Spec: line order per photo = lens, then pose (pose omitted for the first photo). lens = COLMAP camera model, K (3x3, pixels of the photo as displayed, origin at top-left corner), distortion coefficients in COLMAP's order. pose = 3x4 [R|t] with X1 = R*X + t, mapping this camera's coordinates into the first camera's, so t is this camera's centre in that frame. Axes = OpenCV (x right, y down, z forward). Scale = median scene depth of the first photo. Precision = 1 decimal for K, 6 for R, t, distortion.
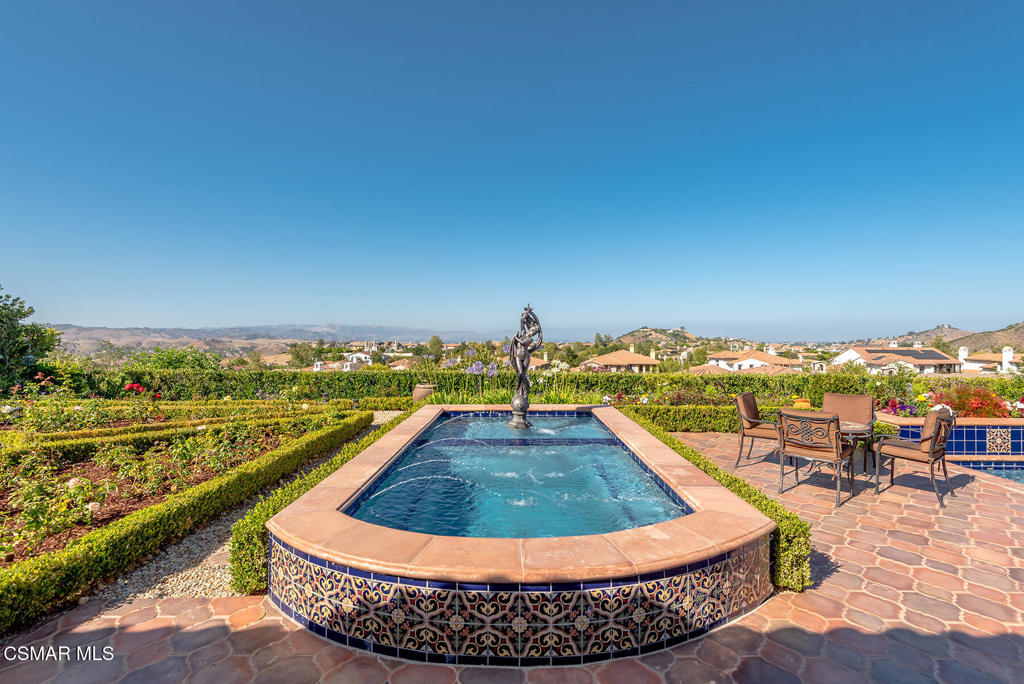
lens RADIAL K [[458.7, 0, 515.5], [0, 458.7, 335.4], [0, 0, 1]] dist [0.033844, -0.014887]
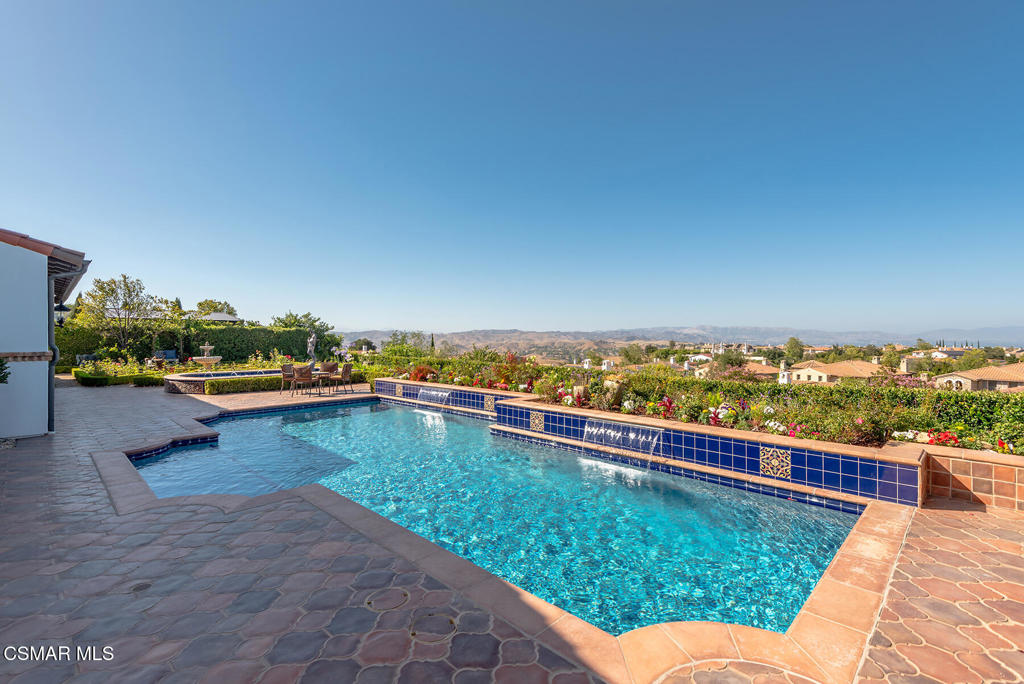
lens RADIAL K [[458.7, 0, 515.5], [0, 458.7, 335.4], [0, 0, 1]] dist [0.033844, -0.014887]
pose [[0.720936, -0.003866, -0.692991, 1.237778], [0.001097, 0.999990, -0.004438, -0.001992], [0.693001, 0.002439, 0.720933, -0.040090]]
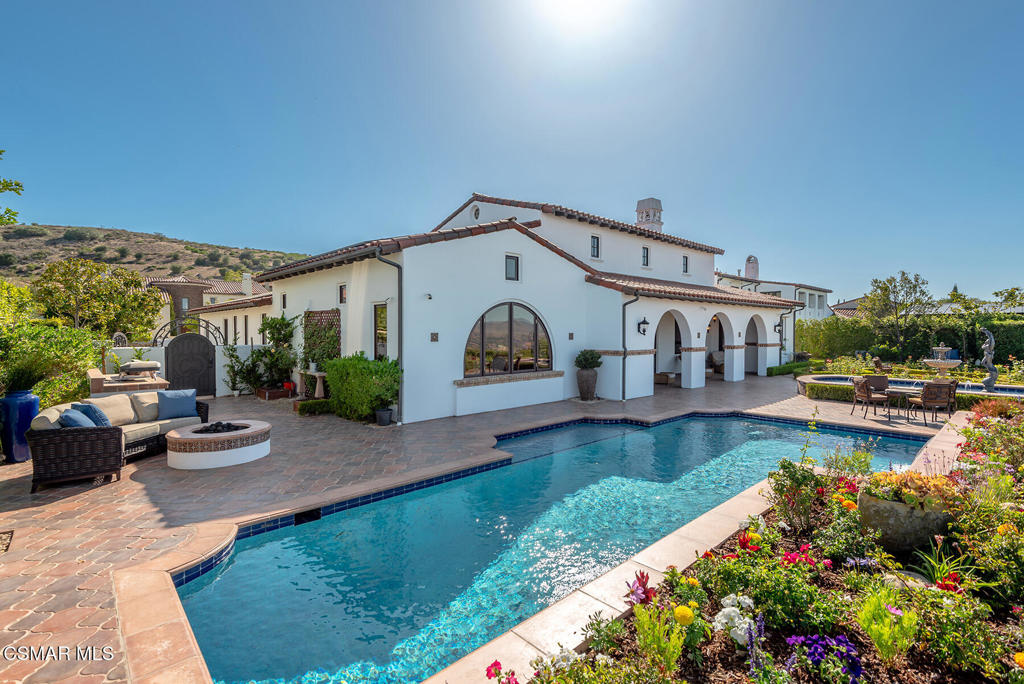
lens RADIAL K [[469.0, 0, 514.5], [0, 469.0, 337.6], [0, 0, 1]] dist [0.034323, -0.018803]
pose [[-0.725205, 0.013051, -0.688410, 1.226365], [0.002530, 0.999864, 0.016290, -0.025959], [0.688529, 0.010072, -0.725139, 0.497432]]
